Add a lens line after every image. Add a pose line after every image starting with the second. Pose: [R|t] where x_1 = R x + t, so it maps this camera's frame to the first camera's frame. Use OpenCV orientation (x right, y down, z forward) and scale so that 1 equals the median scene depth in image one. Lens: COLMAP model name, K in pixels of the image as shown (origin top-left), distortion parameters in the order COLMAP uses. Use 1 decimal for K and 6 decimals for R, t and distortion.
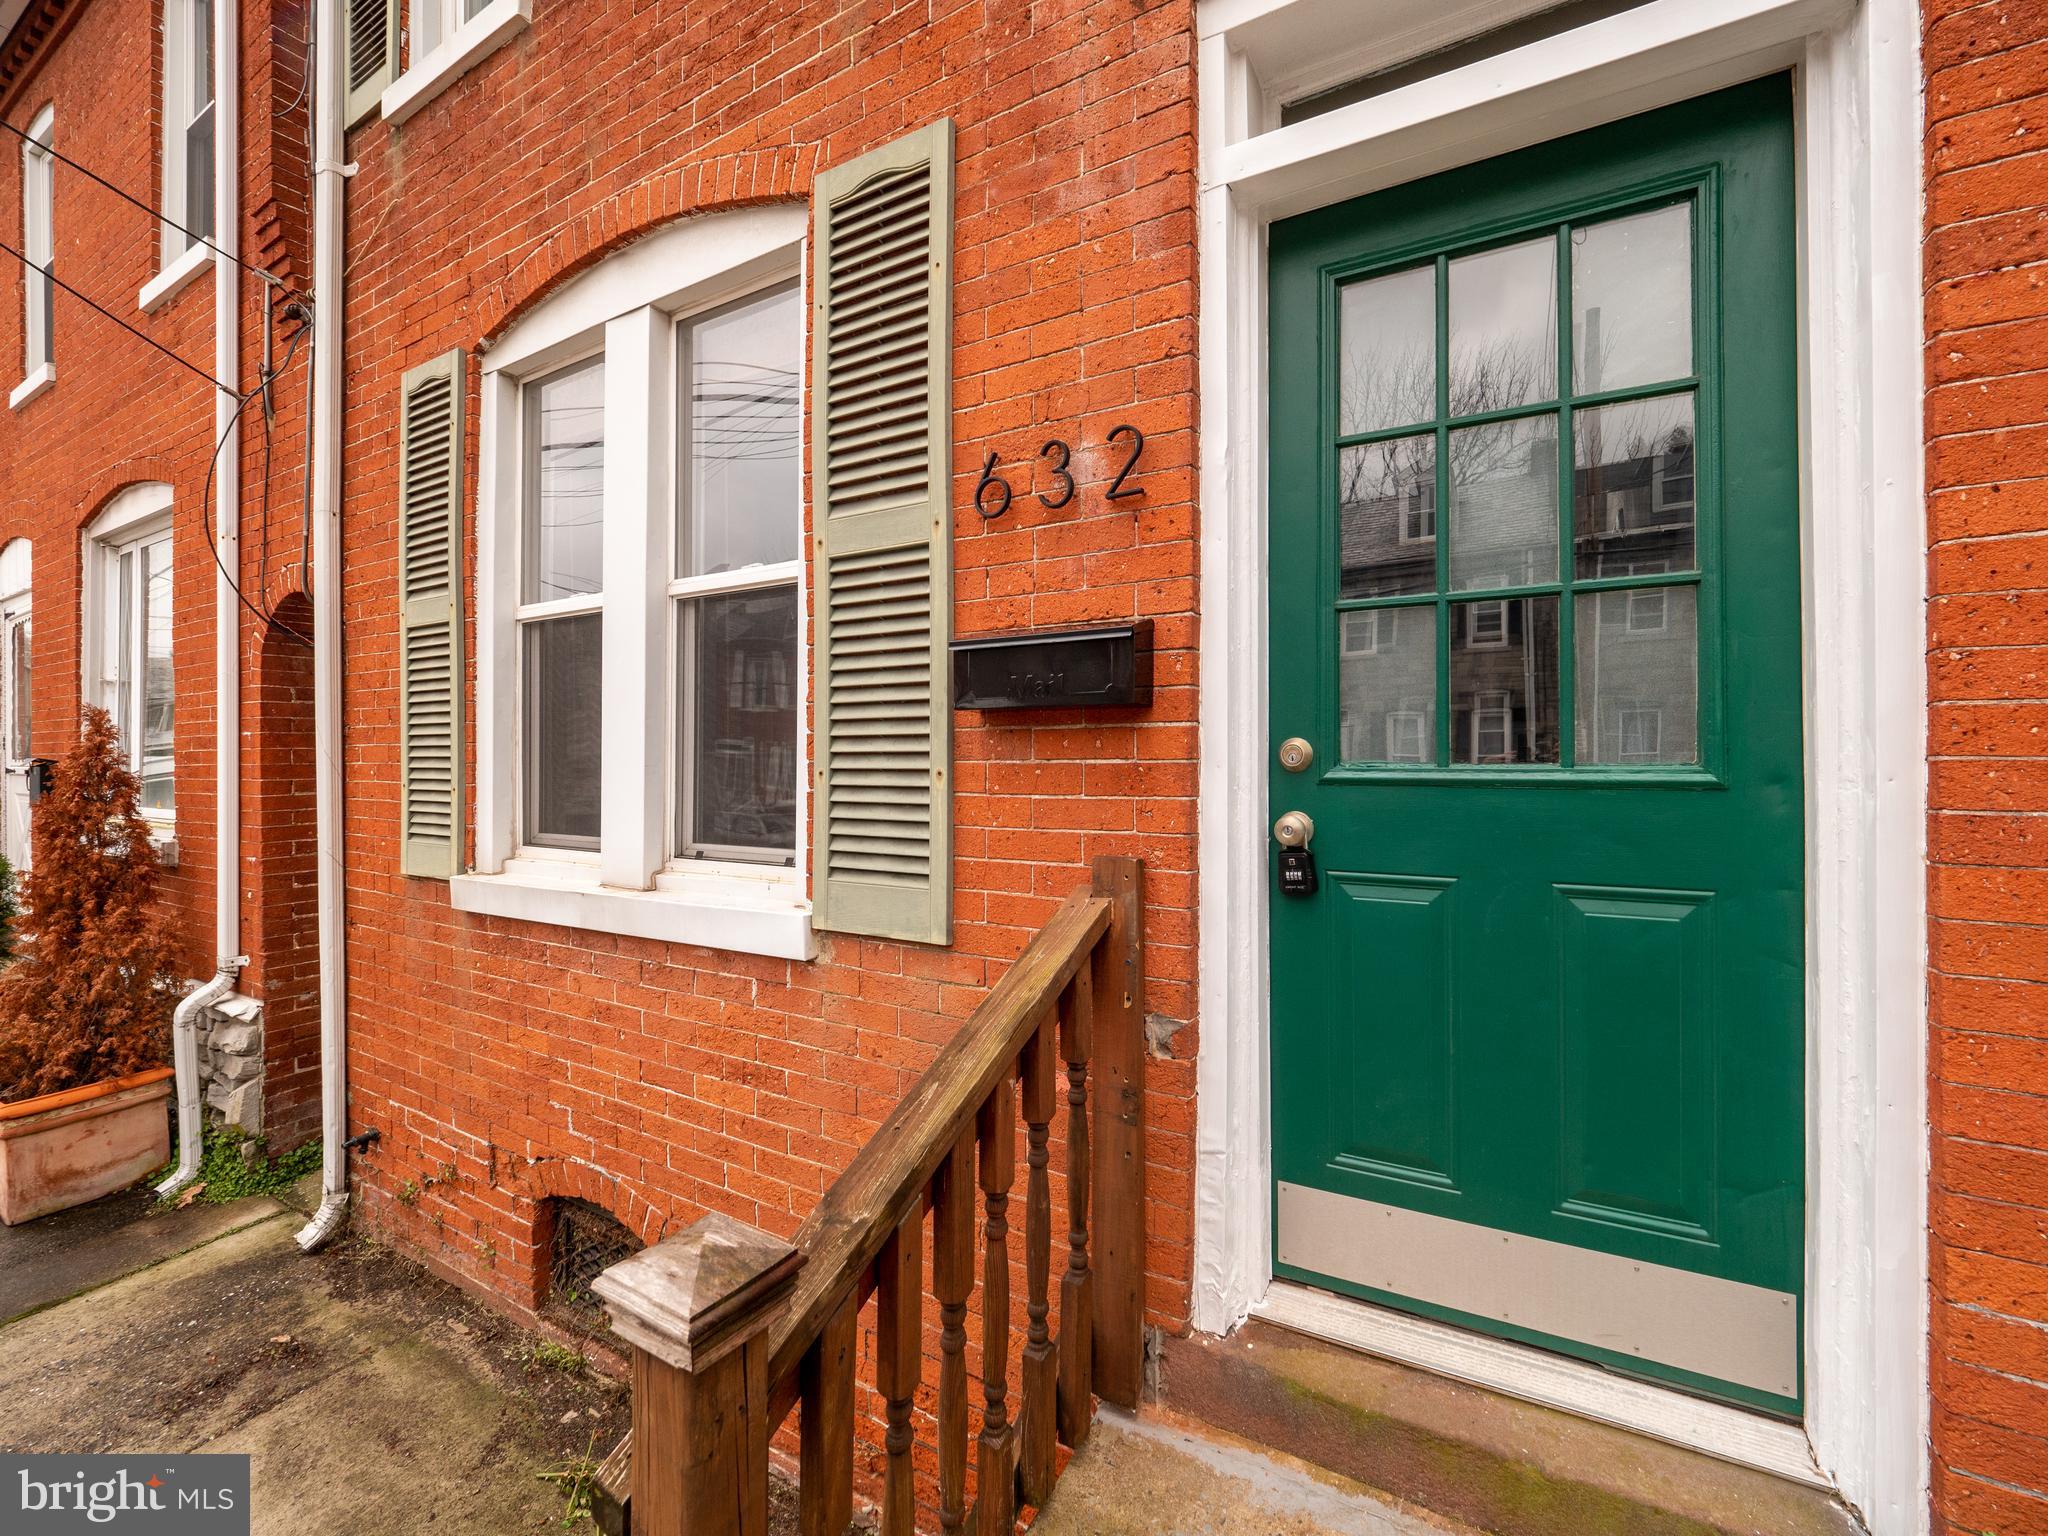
lens RADIAL K [[888.7, 0, 1047.2], [0, 888.7, 750.3], [0, 0, 1]] dist [-0.007987, -0.000258]
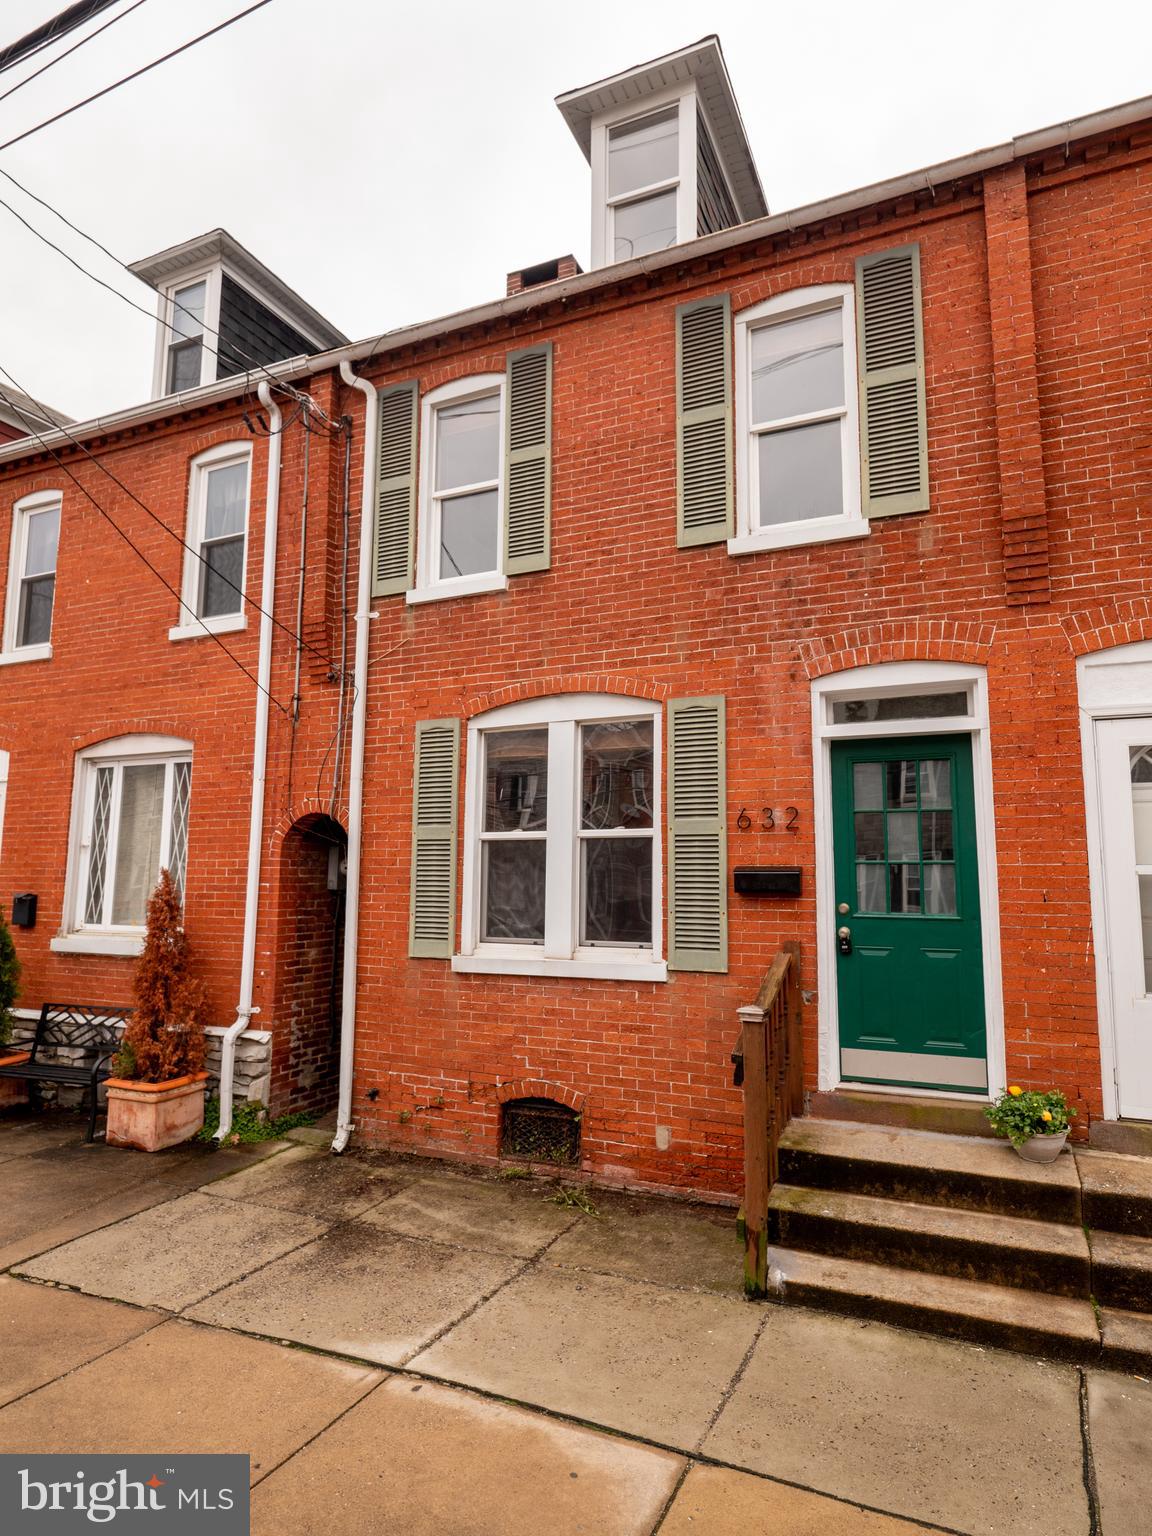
lens RADIAL K [[885.5, 0, 576.0], [0, 885.5, 768.0], [0, 0, 1]] dist [0.005555, -0.012754]
pose [[0.994760, 0.024460, 0.099271, -0.796740], [-0.012280, 0.992516, -0.121498, -0.078194], [-0.101500, 0.119642, 0.987615, -1.673314]]
